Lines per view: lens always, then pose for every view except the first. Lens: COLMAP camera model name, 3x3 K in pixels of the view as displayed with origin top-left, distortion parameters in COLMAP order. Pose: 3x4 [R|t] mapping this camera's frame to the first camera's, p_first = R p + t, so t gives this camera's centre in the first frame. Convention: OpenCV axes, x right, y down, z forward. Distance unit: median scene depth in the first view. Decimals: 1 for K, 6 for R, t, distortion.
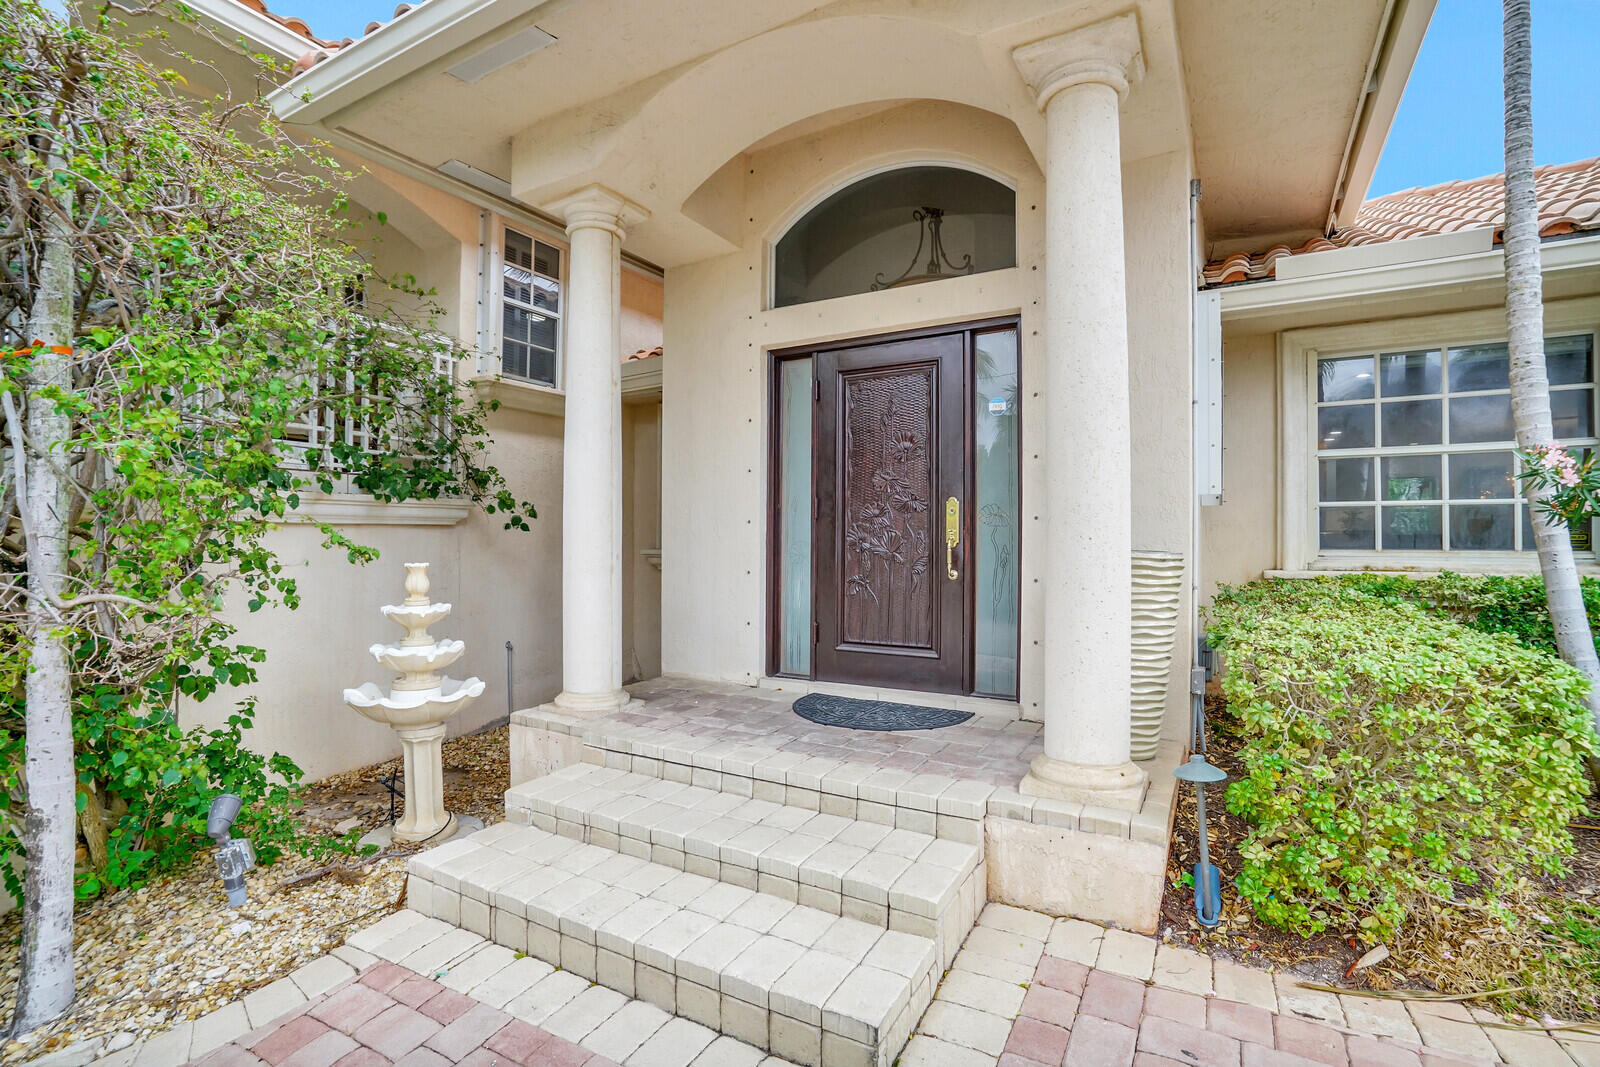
lens RADIAL K [[740.2, 0, 802.6], [0, 740.2, 546.1], [0, 0, 1]] dist [-0.044633, 0.016677]
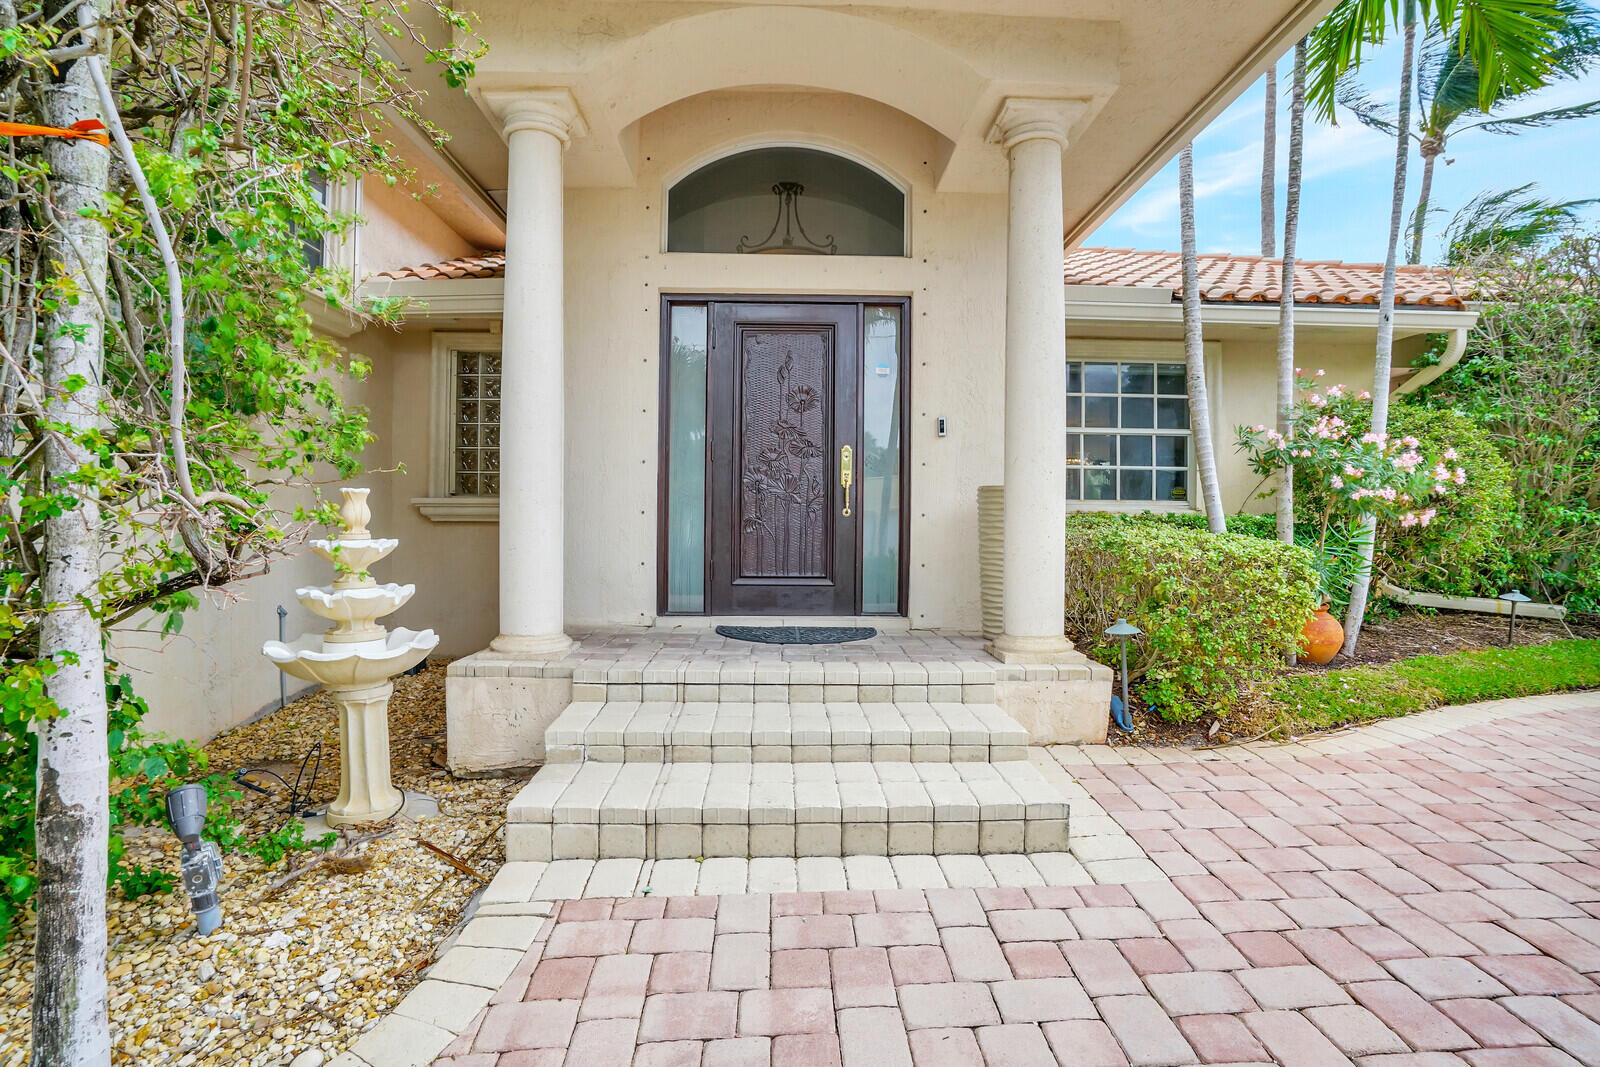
lens RADIAL K [[762.2, 0, 793.0], [0, 762.2, 533.6], [0, 0, 1]] dist [-0.046982, 0.021565]
pose [[0.853887, -0.005965, 0.520425, -0.526509], [-0.002272, 0.999882, 0.015188, 0.057912], [-0.520454, -0.014152, 0.853772, 0.022953]]
